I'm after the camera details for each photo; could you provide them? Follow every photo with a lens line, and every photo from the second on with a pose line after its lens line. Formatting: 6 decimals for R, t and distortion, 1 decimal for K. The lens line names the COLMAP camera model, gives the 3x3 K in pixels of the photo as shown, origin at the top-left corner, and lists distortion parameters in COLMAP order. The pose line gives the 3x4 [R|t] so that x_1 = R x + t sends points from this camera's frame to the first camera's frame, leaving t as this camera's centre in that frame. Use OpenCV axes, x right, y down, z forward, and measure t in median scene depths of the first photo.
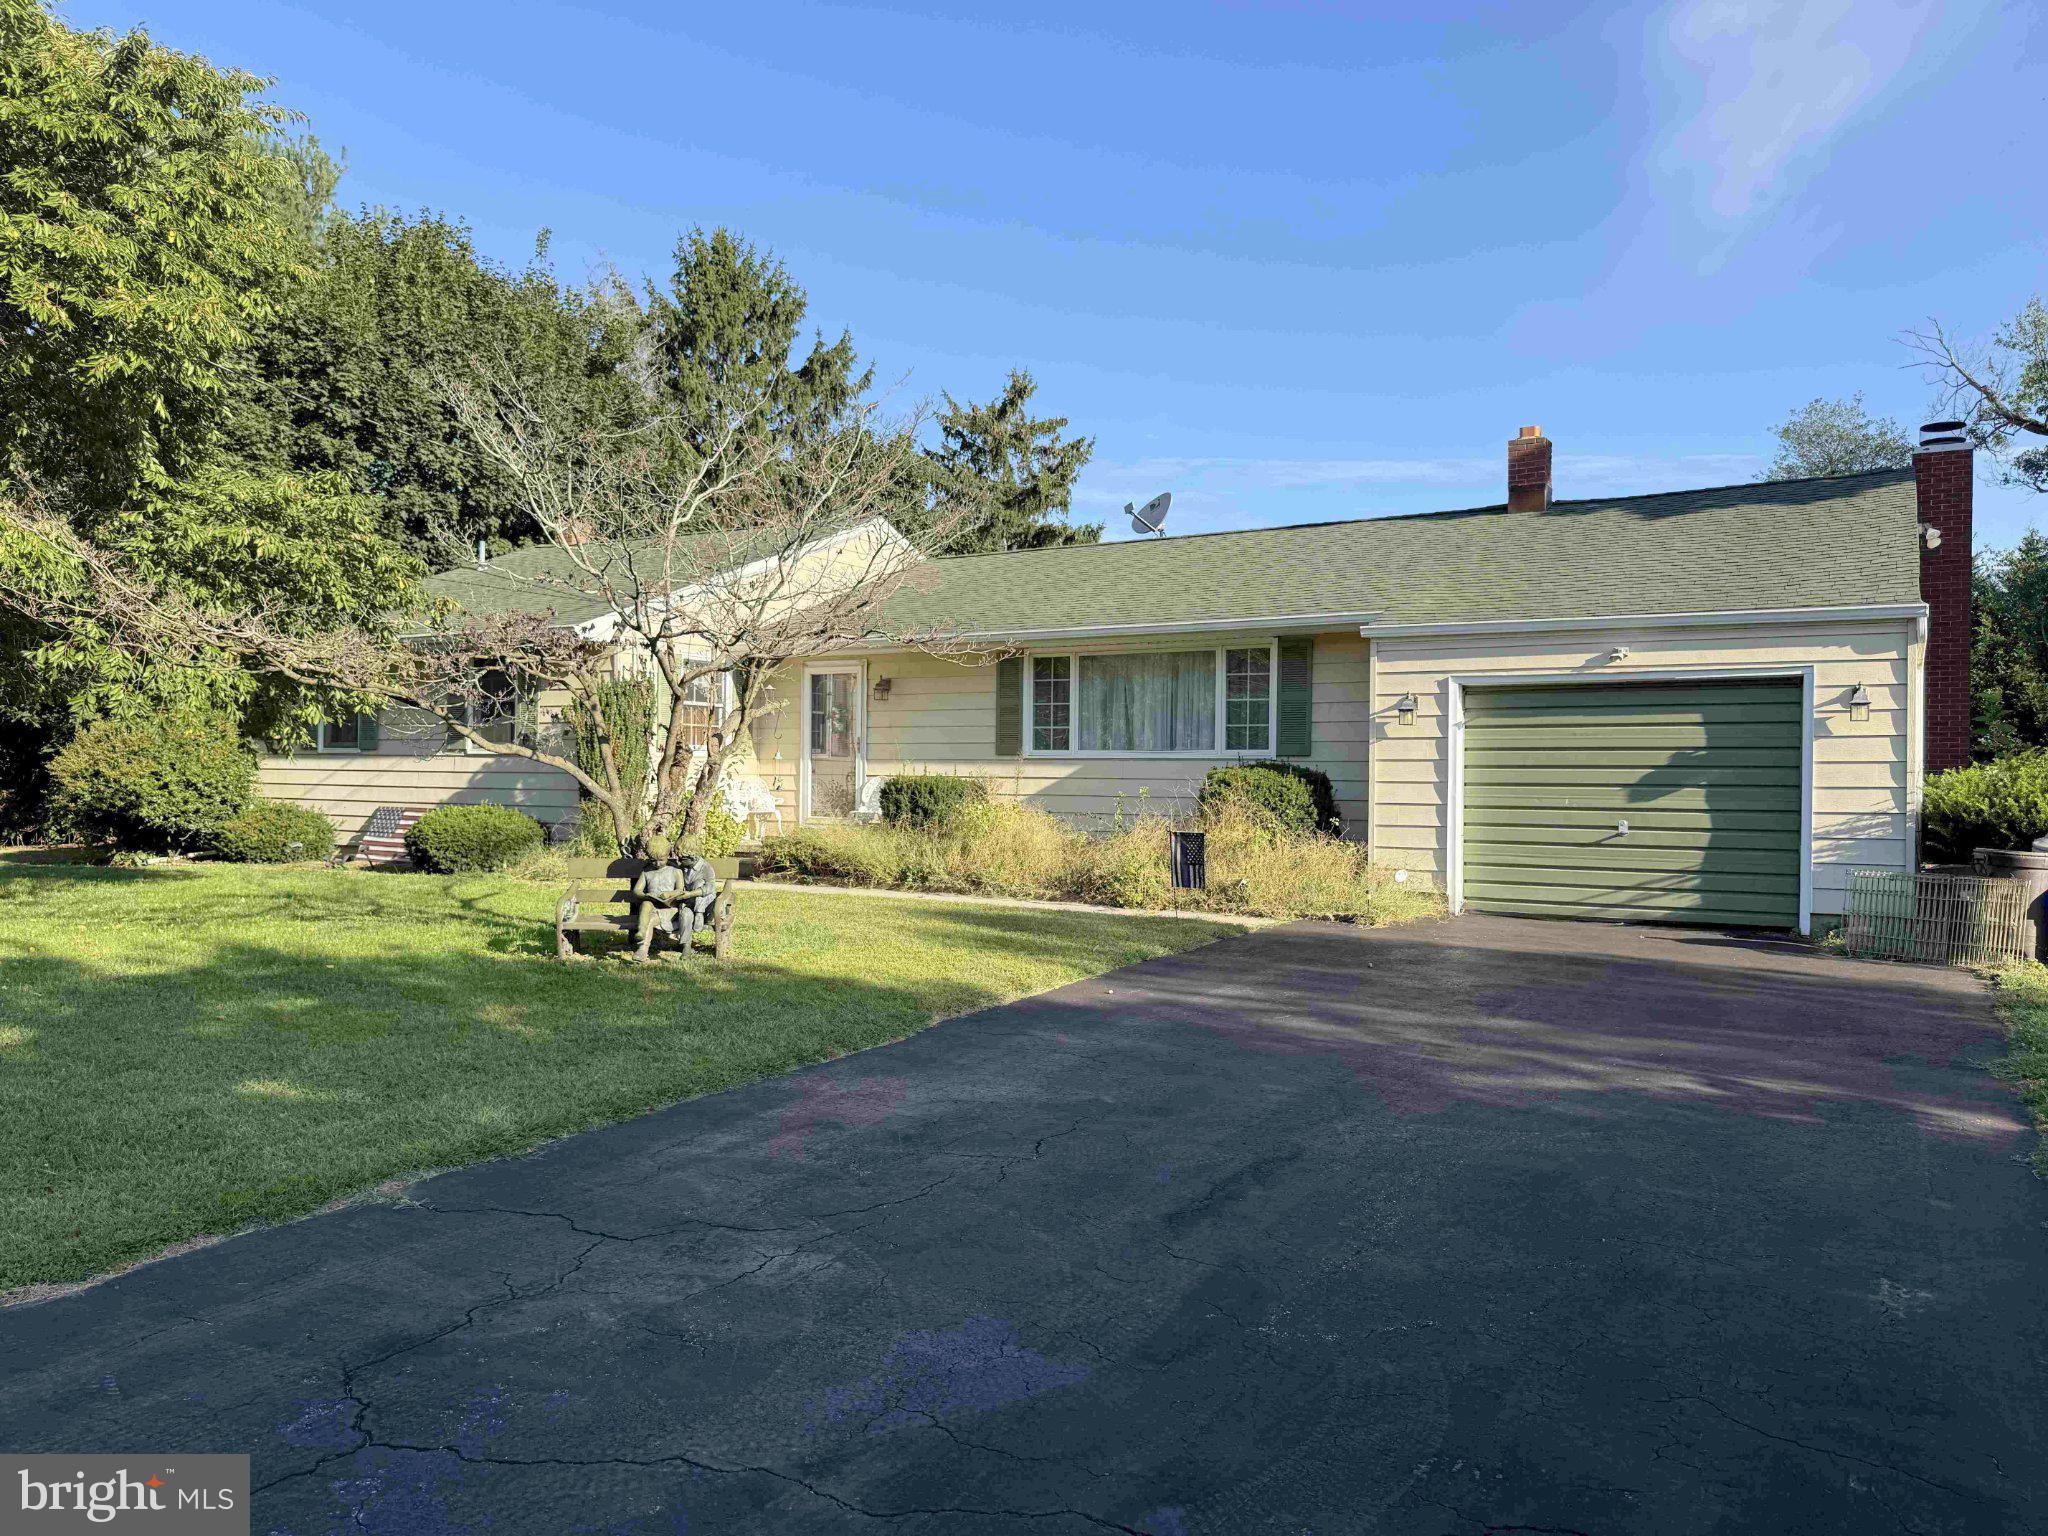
lens RADIAL K [[1445.4, 0, 1021.0], [0, 1445.4, 762.7], [0, 0, 1]] dist [0.058806, -0.066790]
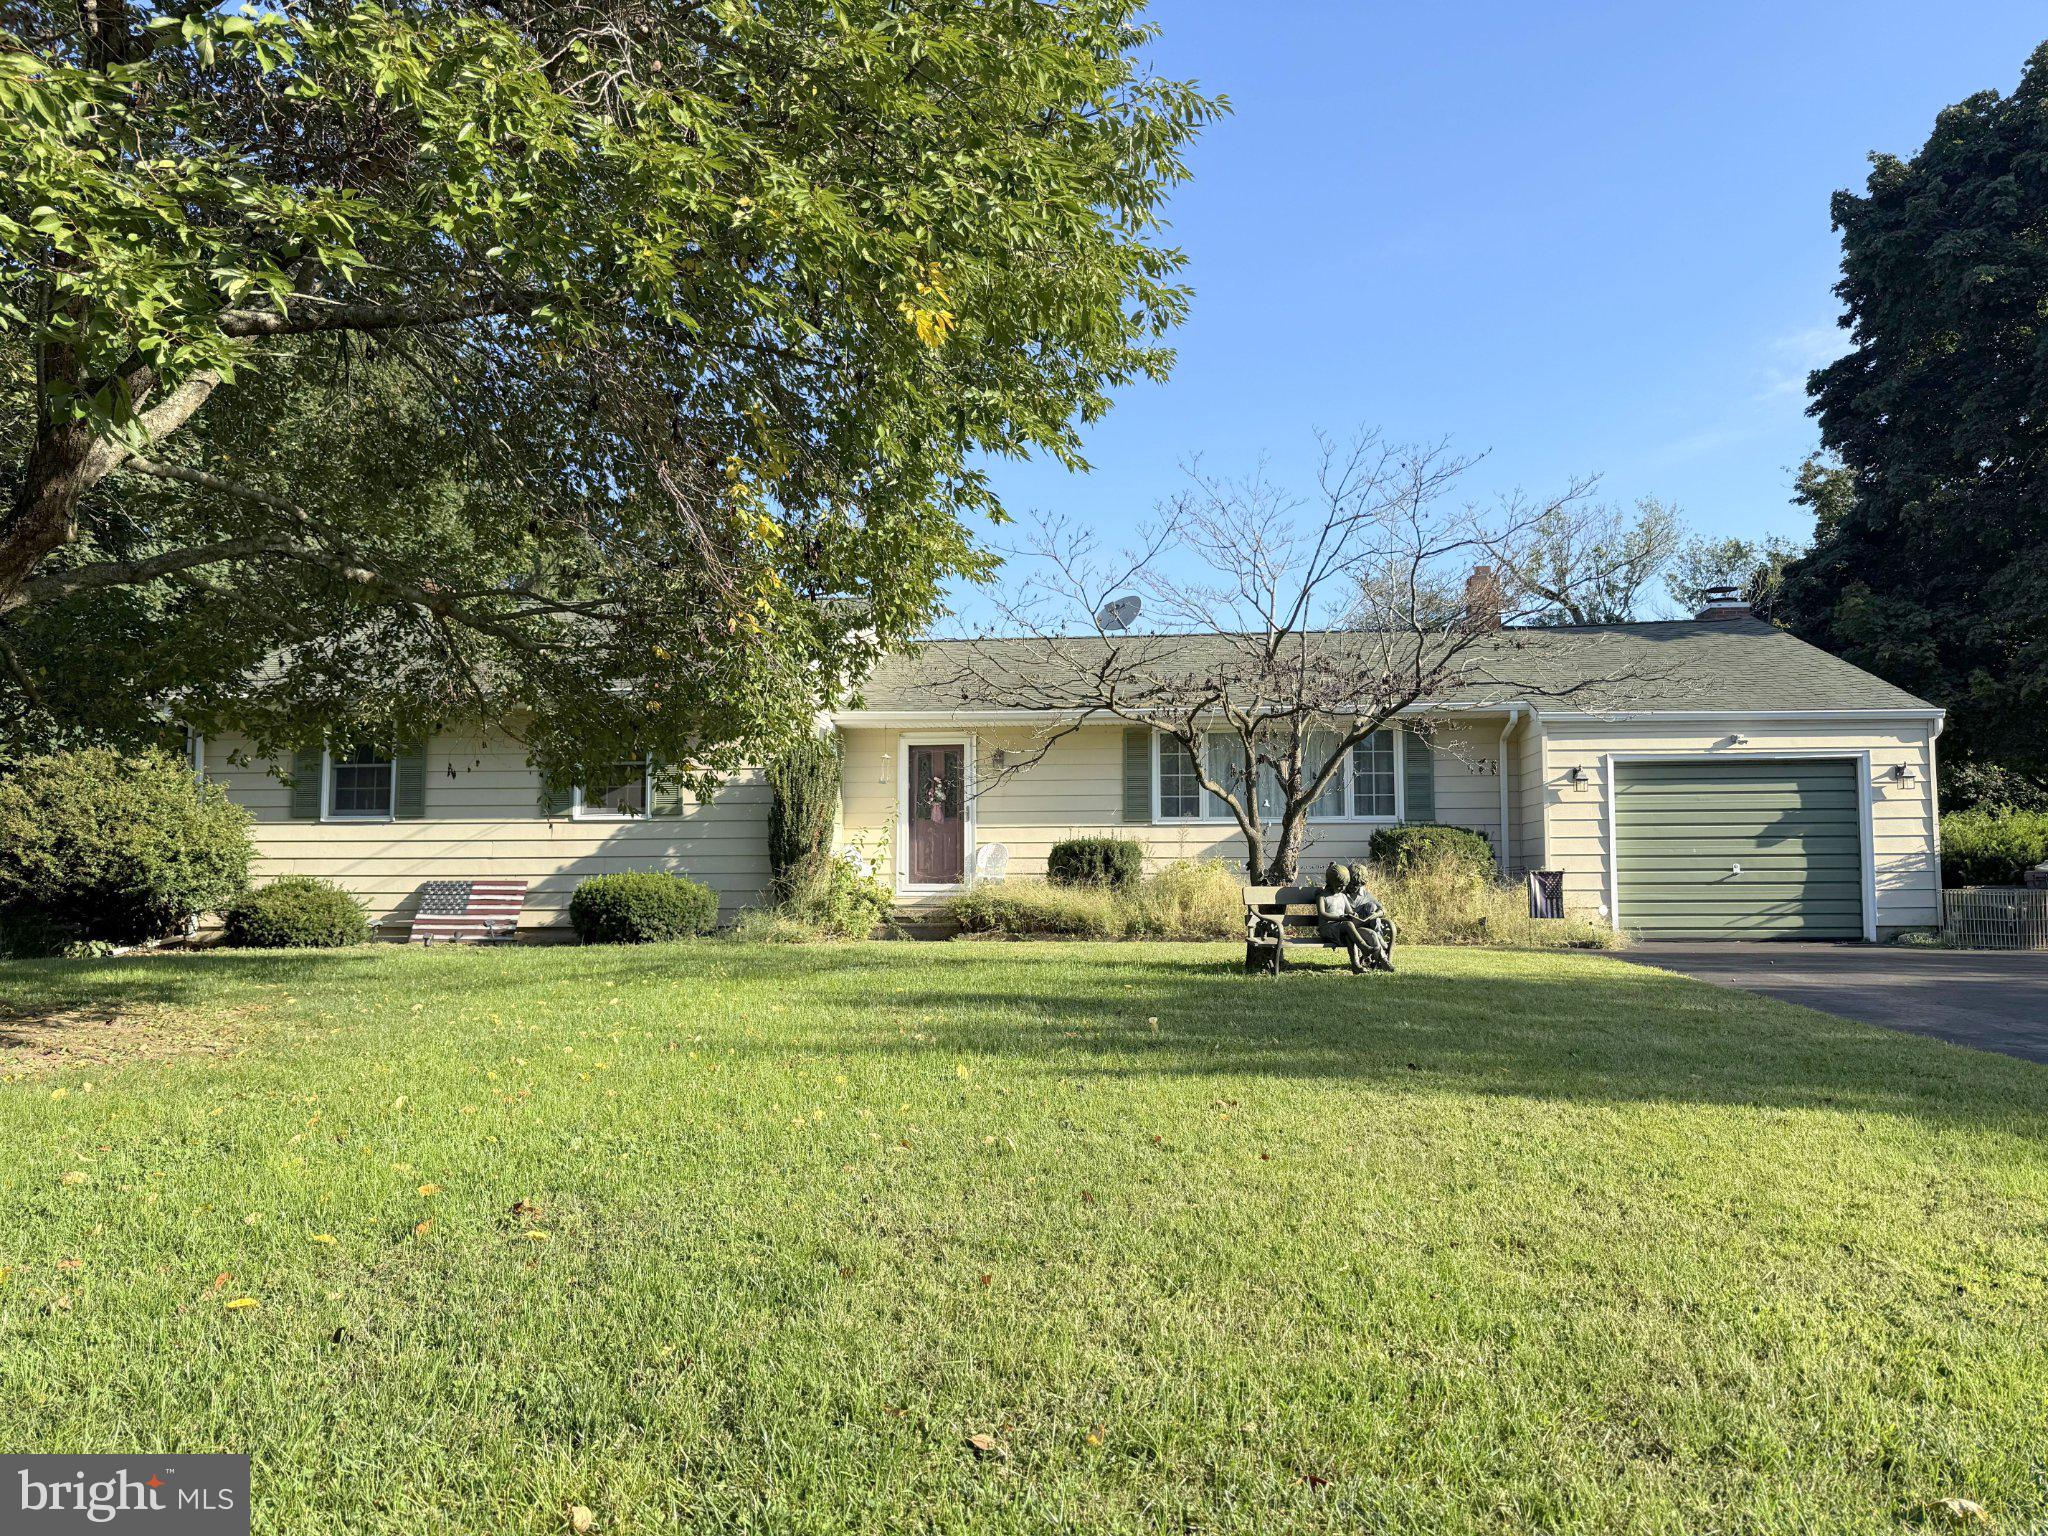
lens RADIAL K [[1445.4, 0, 1016.4], [0, 1445.4, 760.8], [0, 0, 1]] dist [0.058806, -0.066790]
pose [[0.910389, 0.024089, 0.413052, -0.790927], [0.007686, 0.997147, -0.075092, 0.043450], [-0.413683, 0.071538, 0.907606, 0.053490]]
